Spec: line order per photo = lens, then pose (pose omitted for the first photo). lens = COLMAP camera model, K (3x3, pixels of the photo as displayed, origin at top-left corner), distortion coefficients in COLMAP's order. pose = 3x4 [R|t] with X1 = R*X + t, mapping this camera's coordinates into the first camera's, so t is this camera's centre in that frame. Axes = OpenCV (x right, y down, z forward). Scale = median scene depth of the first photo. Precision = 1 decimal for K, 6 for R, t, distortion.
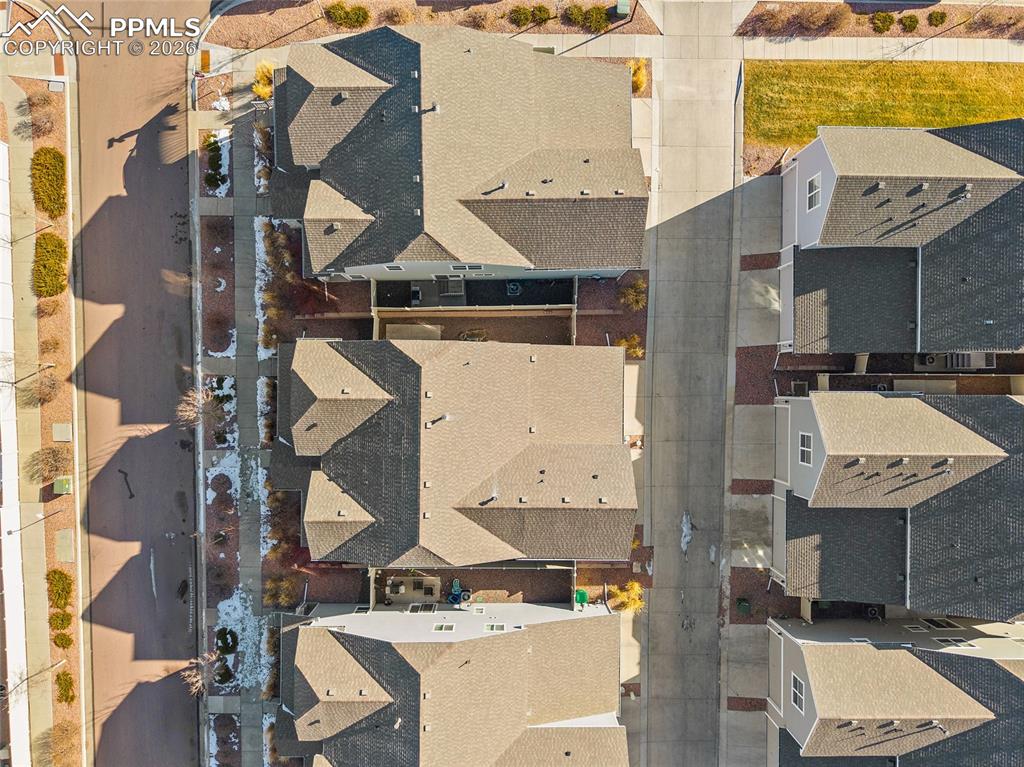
lens RADIAL K [[687.2, 0, 512.0], [0, 687.2, 383.5], [0, 0, 1]] dist [0.025087, -0.025738]
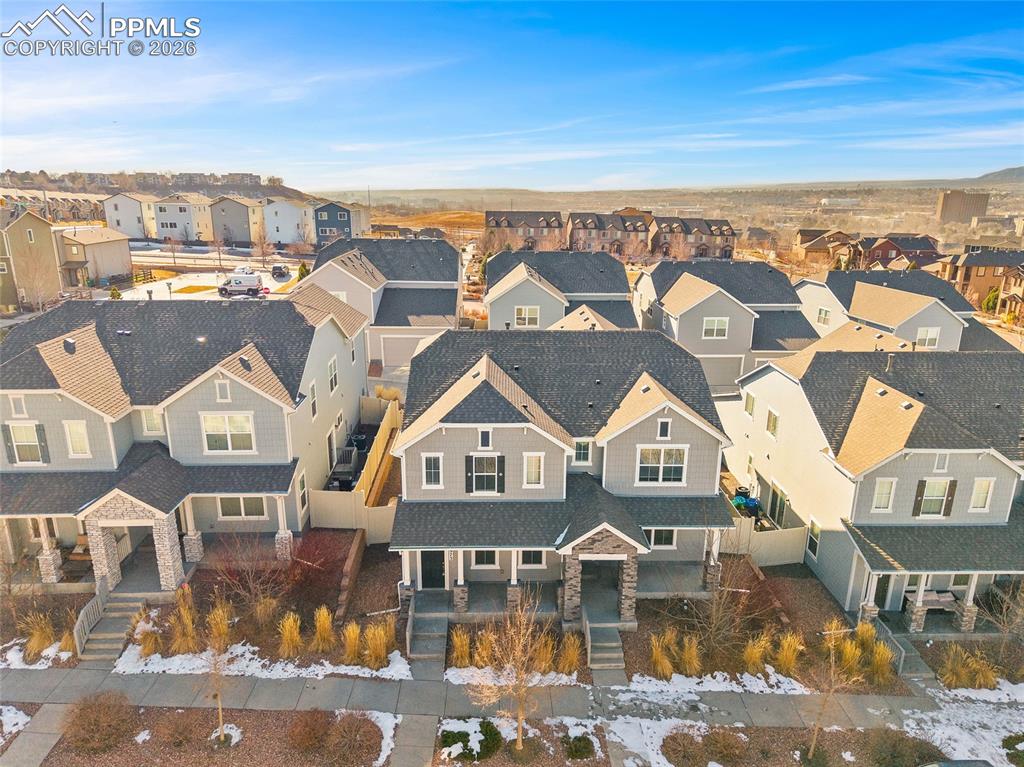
lens RADIAL K [[687.2, 0, 512.0], [0, 687.2, 383.5], [0, 0, 1]] dist [0.025087, -0.025738]
pose [[-0.028853, -0.299281, 0.953729, -0.771256], [0.999559, -0.001895, 0.029645, 0.023820], [-0.007064, 0.954163, 0.299204, 0.652956]]
